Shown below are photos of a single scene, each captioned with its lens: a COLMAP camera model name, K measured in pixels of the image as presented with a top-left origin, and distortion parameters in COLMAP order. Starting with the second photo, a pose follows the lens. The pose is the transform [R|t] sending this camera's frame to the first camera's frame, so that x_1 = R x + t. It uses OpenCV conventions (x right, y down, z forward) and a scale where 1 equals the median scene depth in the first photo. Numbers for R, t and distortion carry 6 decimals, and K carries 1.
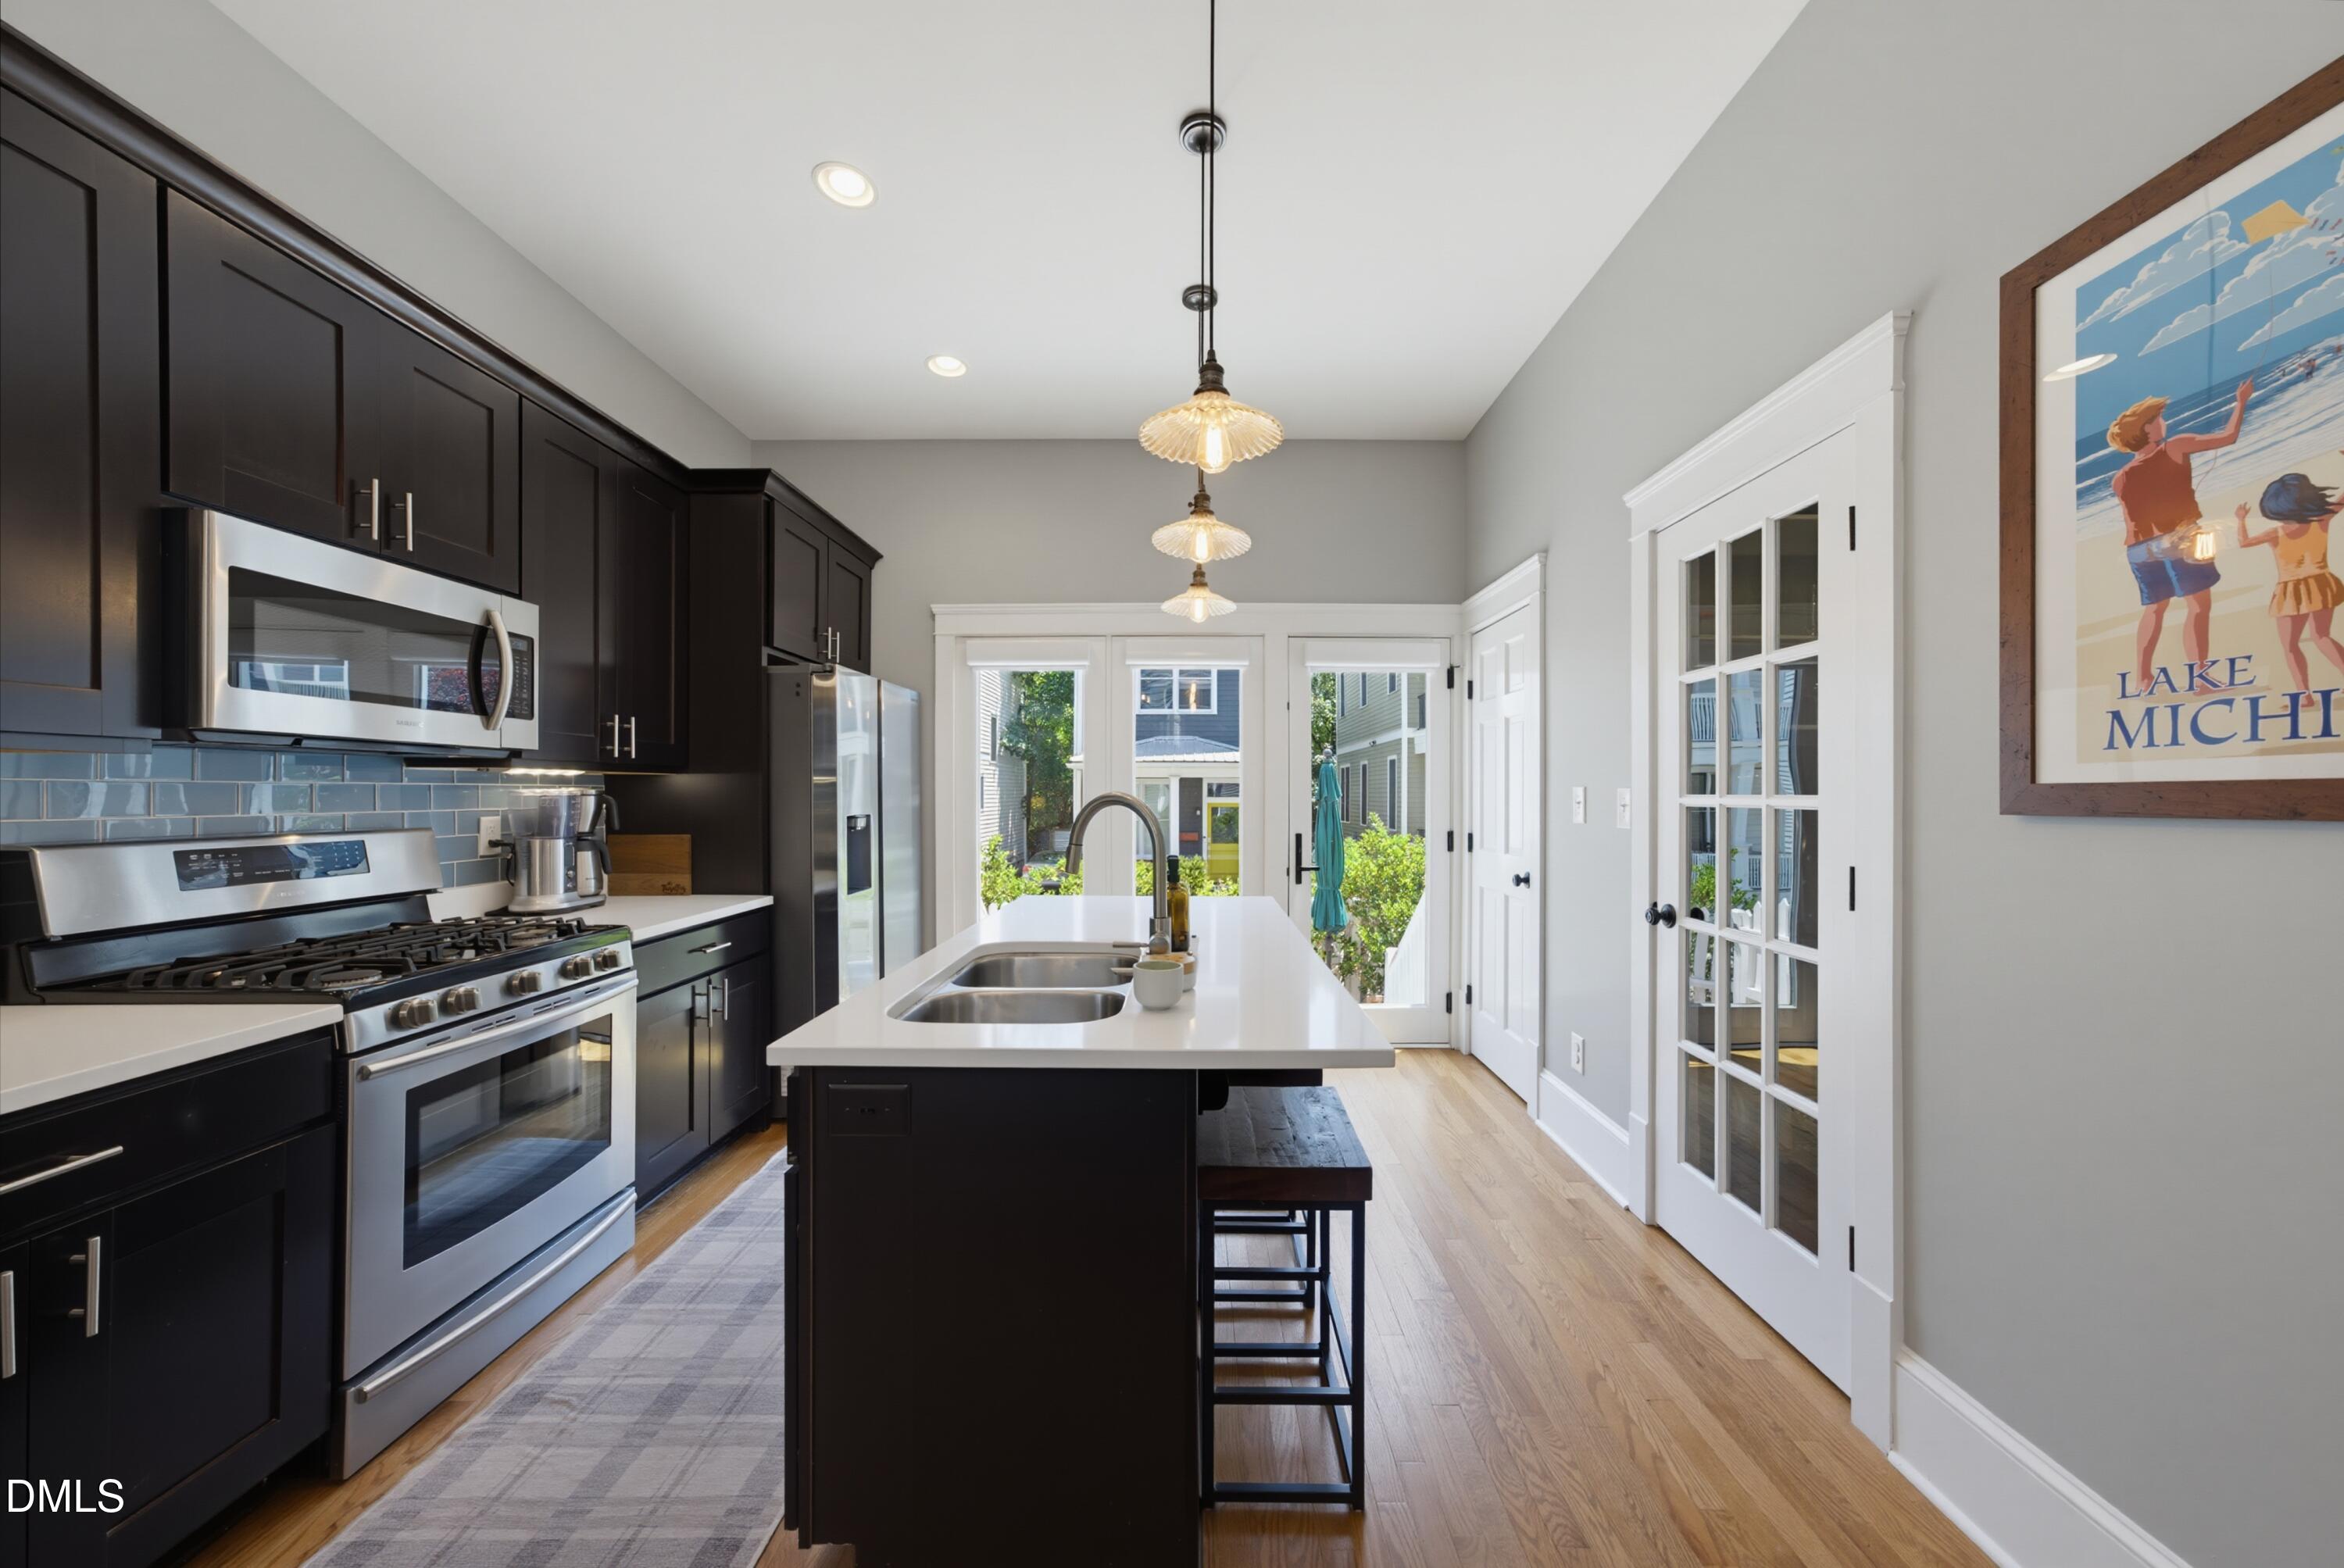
lens RADIAL K [[795.9, 0, 1167.1], [0, 795.9, 789.1], [0, 0, 1]] dist [-0.000205, 0.004005]
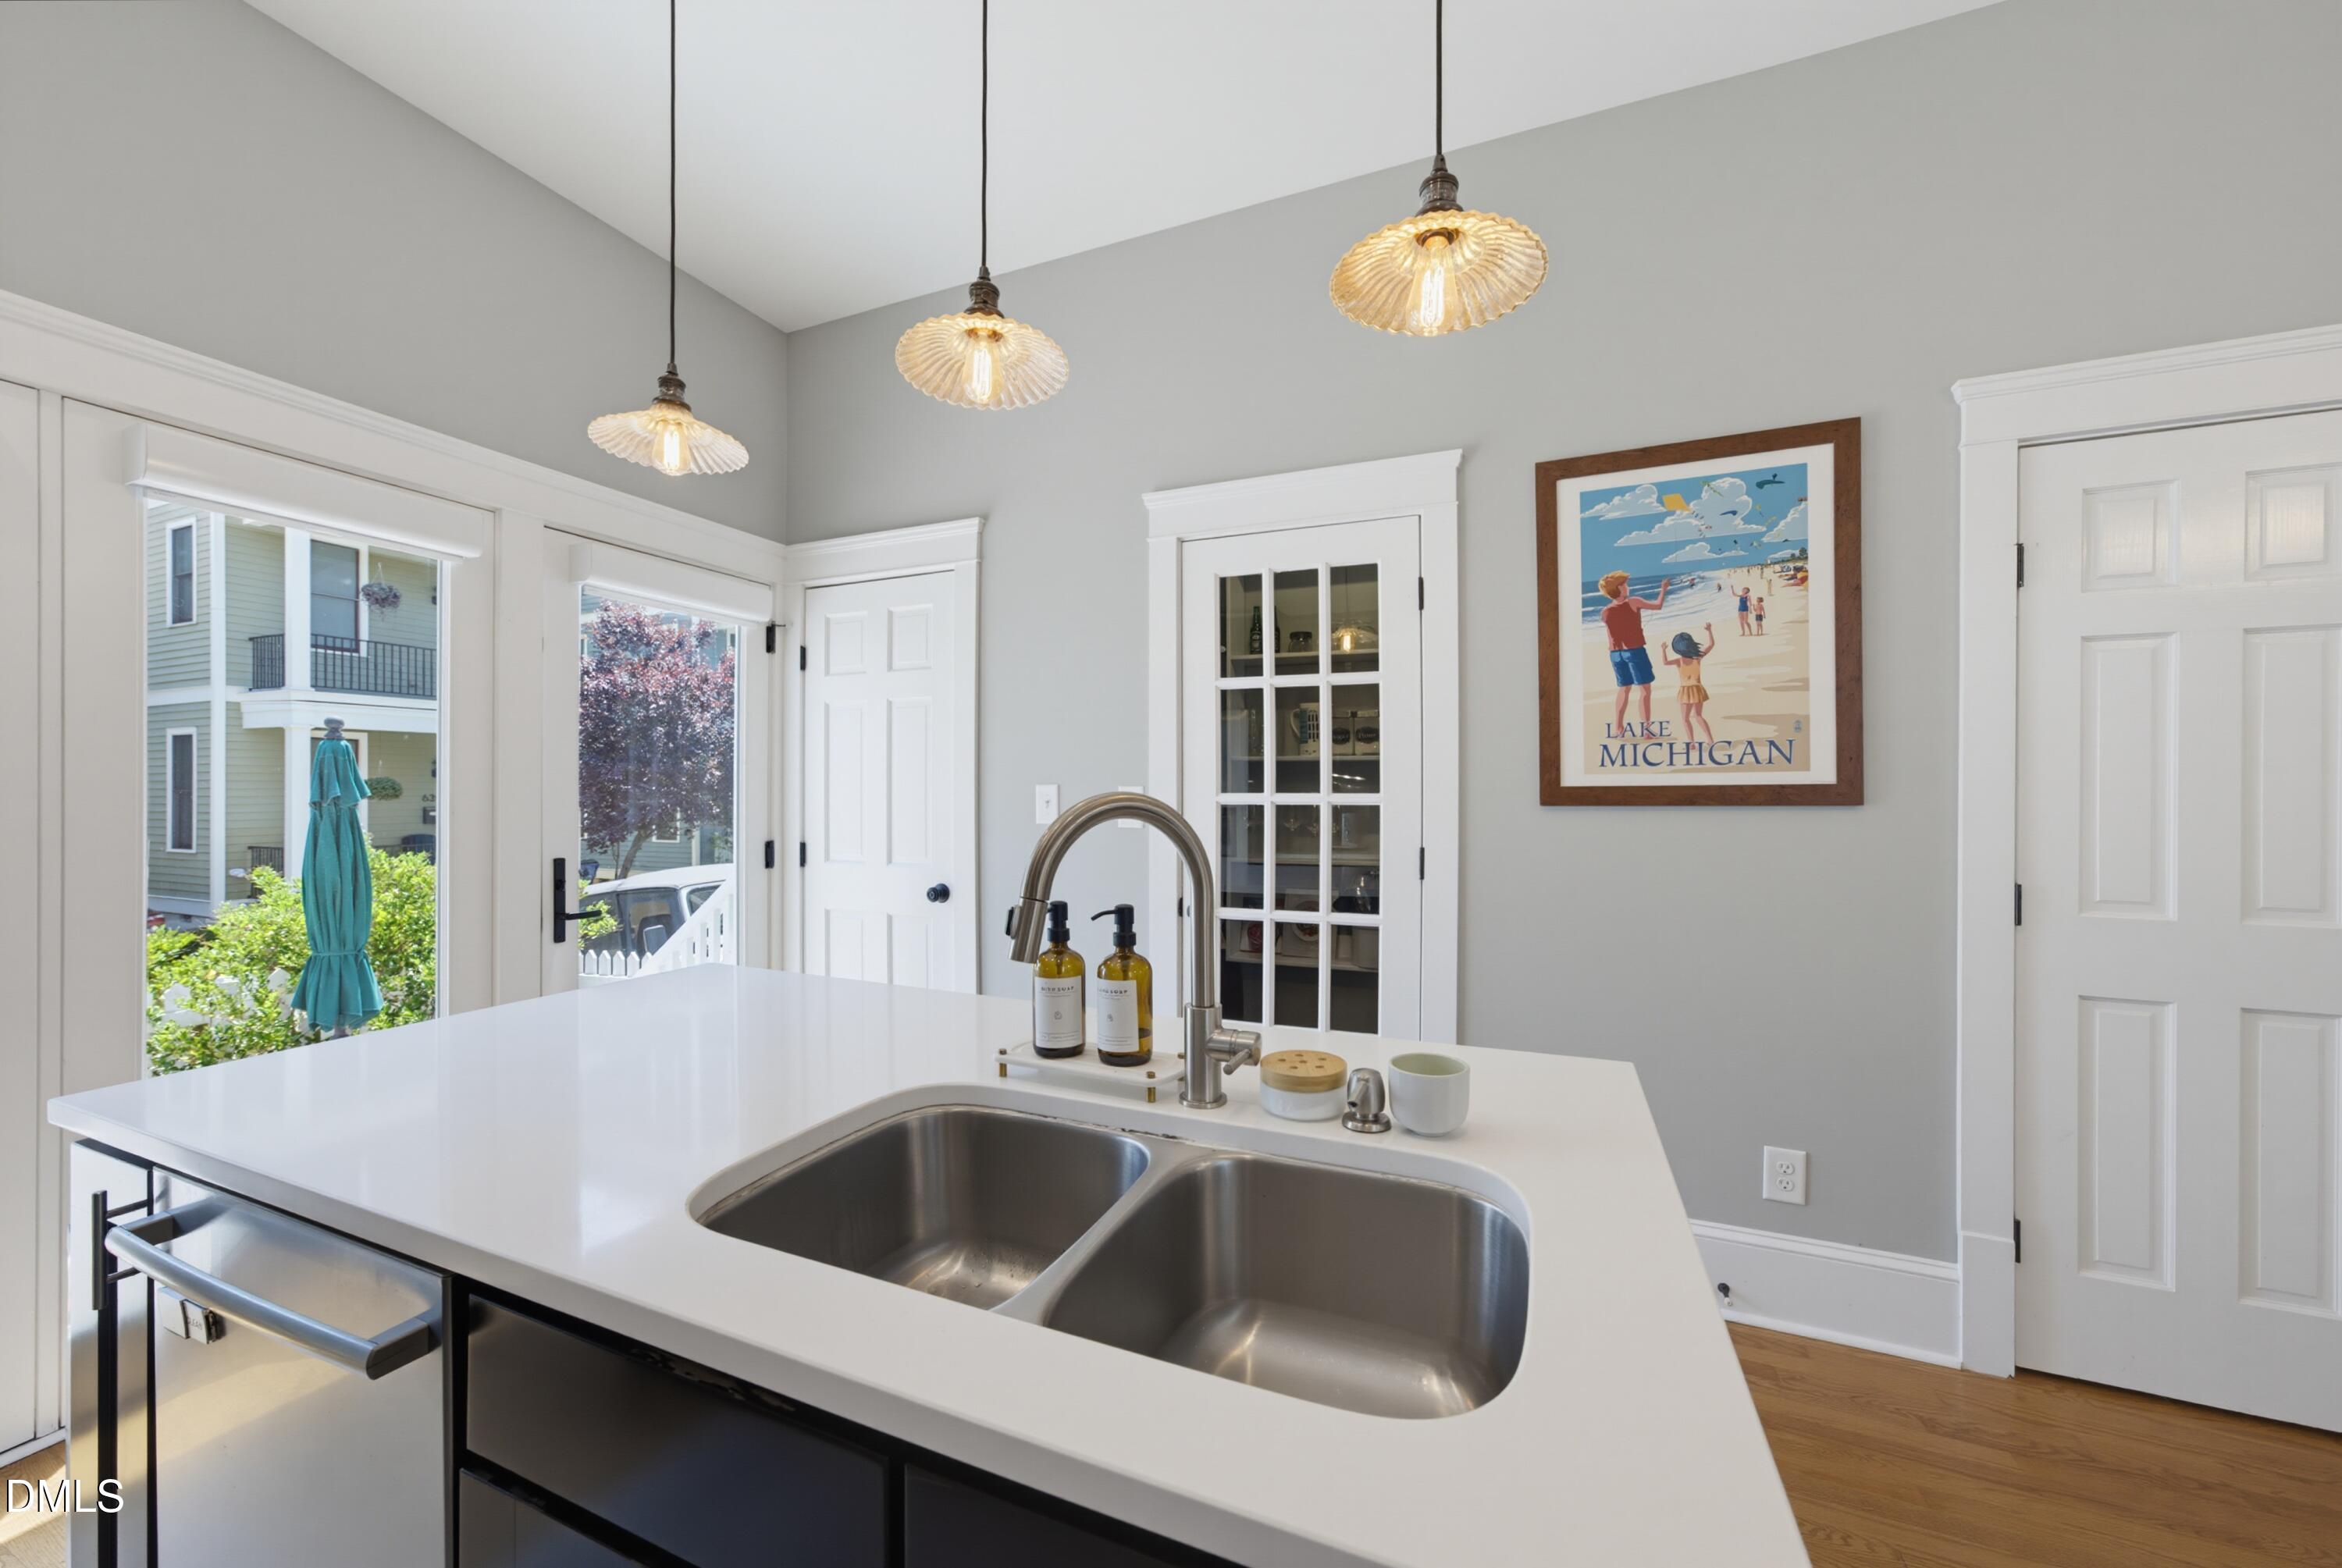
lens RADIAL K [[873.0, 0, 1171.0], [0, 873.0, 784.0], [0, 0, 1]] dist [-0.016076, -0.000046]
pose [[0.374123, 0.006287, 0.927358, -0.421687], [-0.005397, 0.999975, -0.004602, 0.000300], [-0.927363, -0.003283, 0.374148, 0.541941]]
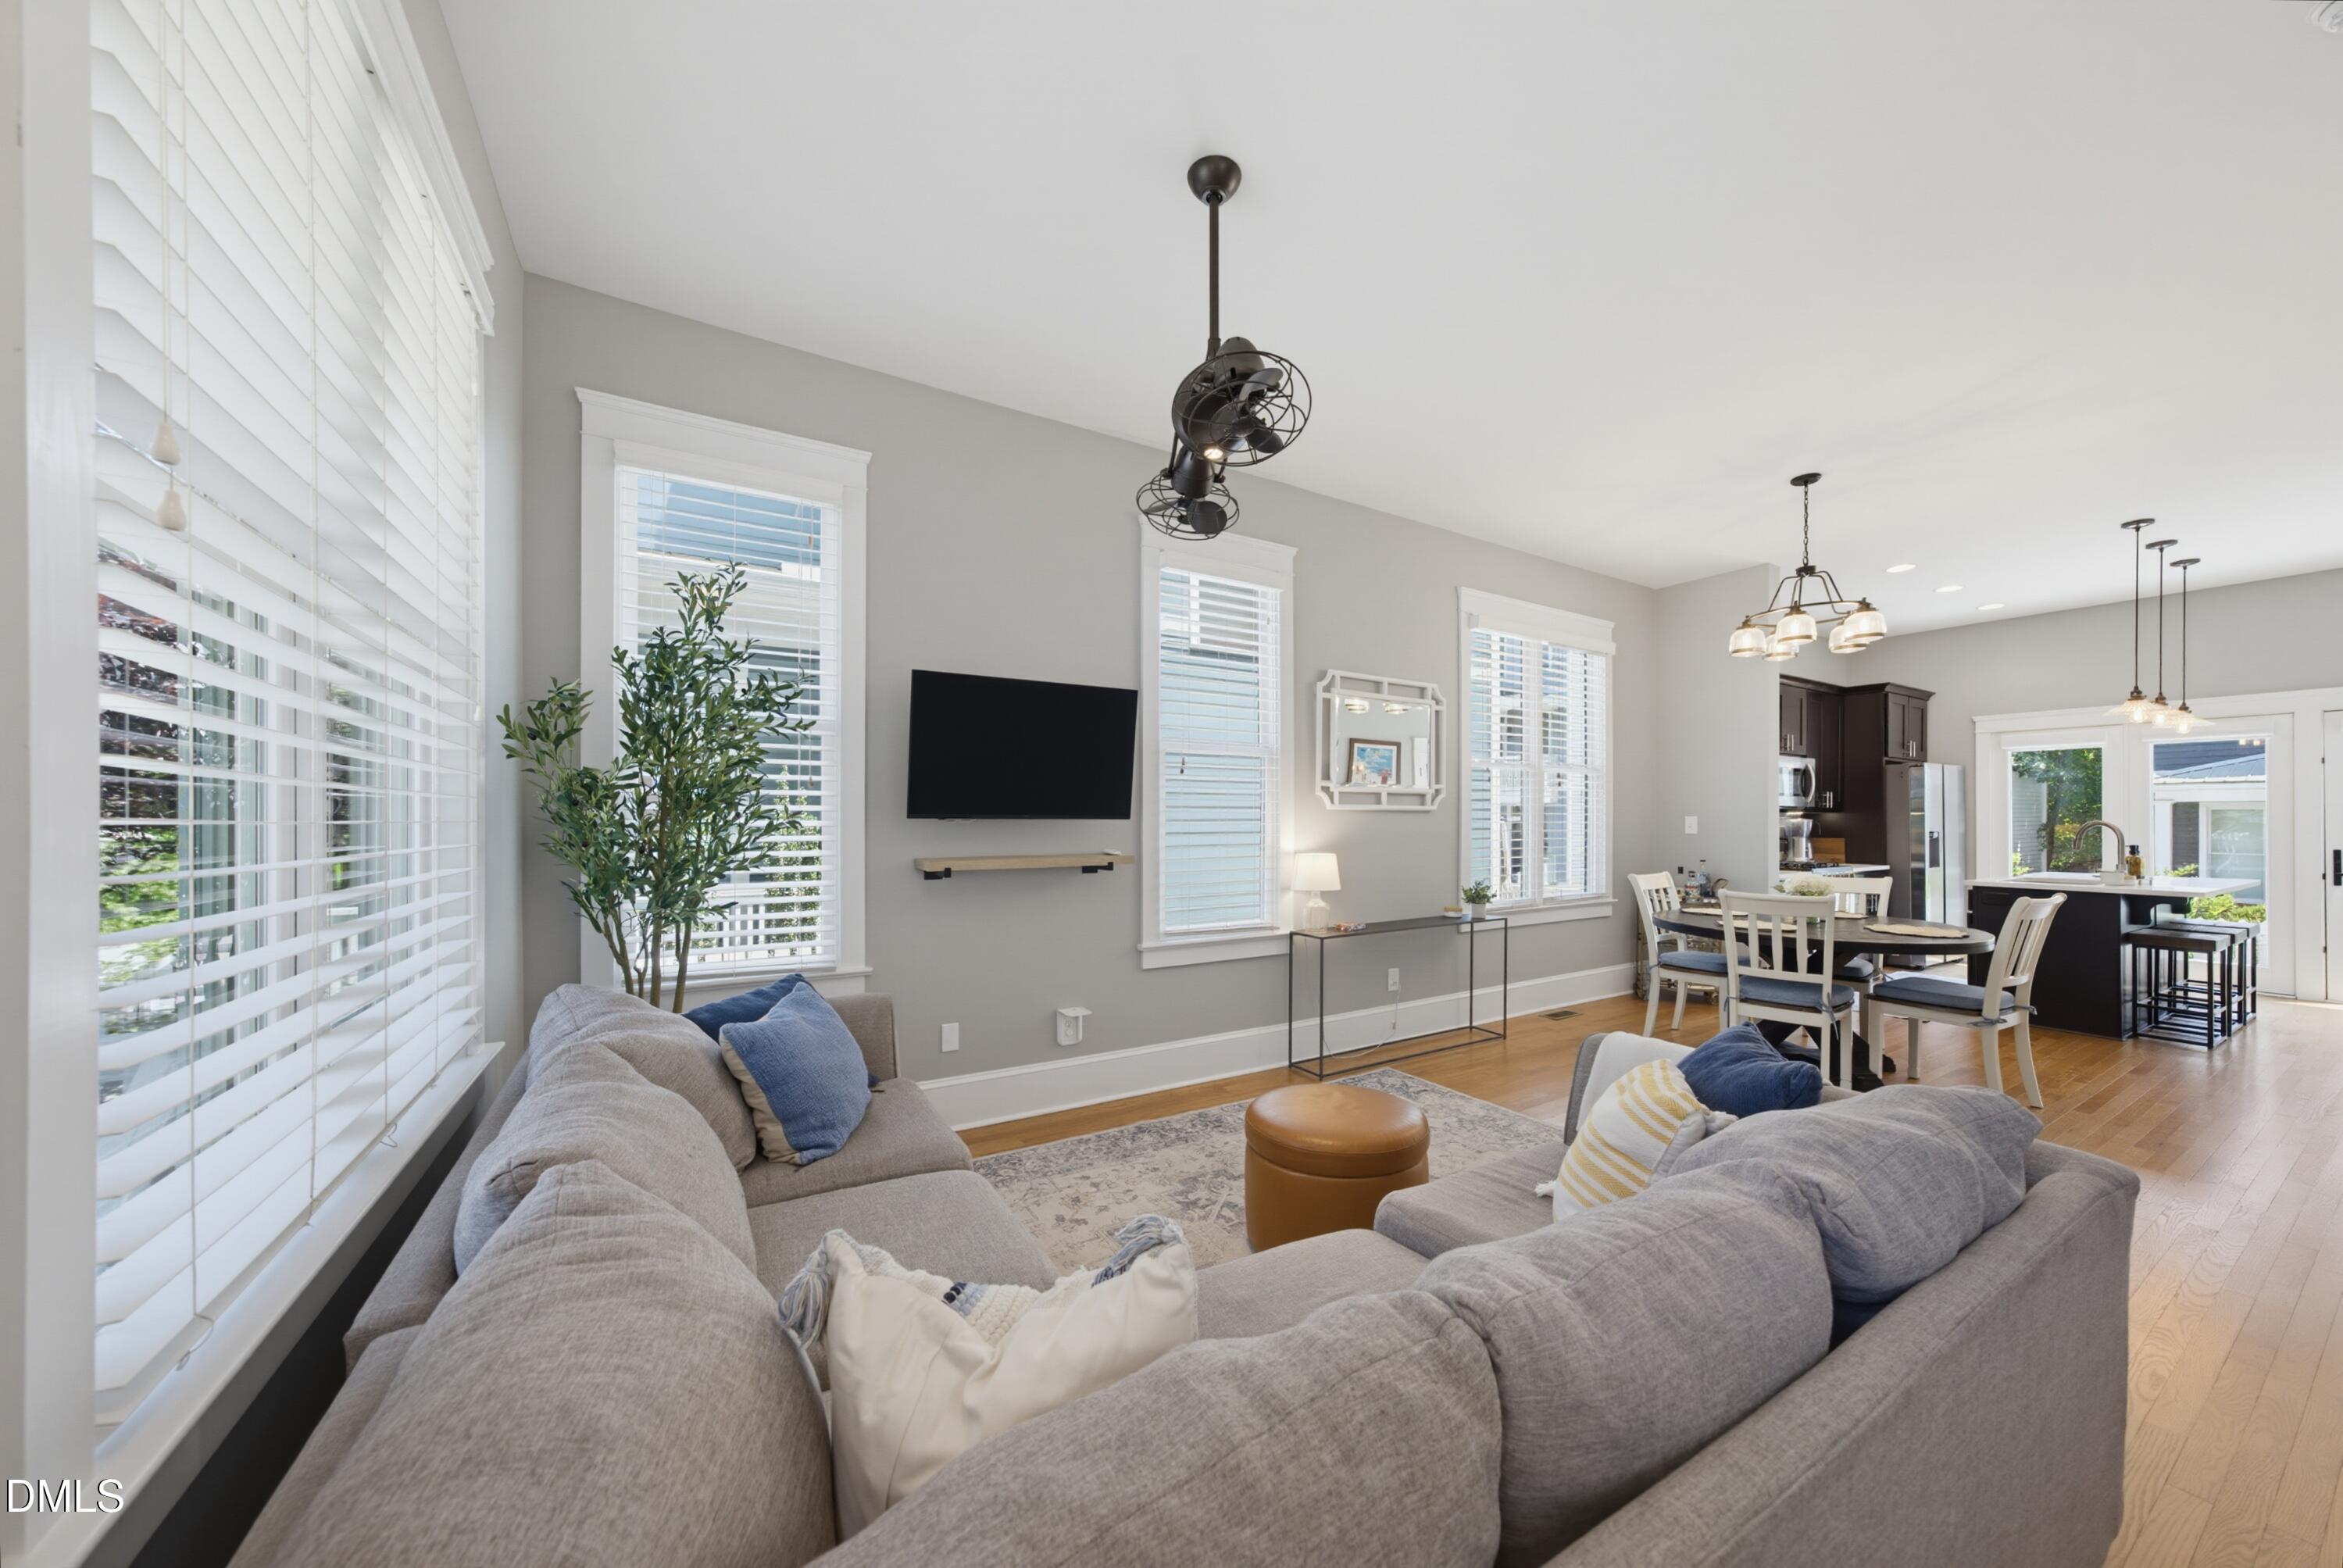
lens RADIAL K [[803.7, 0, 1178.7], [0, 803.7, 825.5], [0, 0, 1]] dist [-0.021088, 0.009417]
pose [[0.538865, 0.004438, -0.842380, 0.411898], [0.004611, 0.999956, 0.008218, -0.012764], [0.842379, -0.008313, 0.538821, -2.430043]]
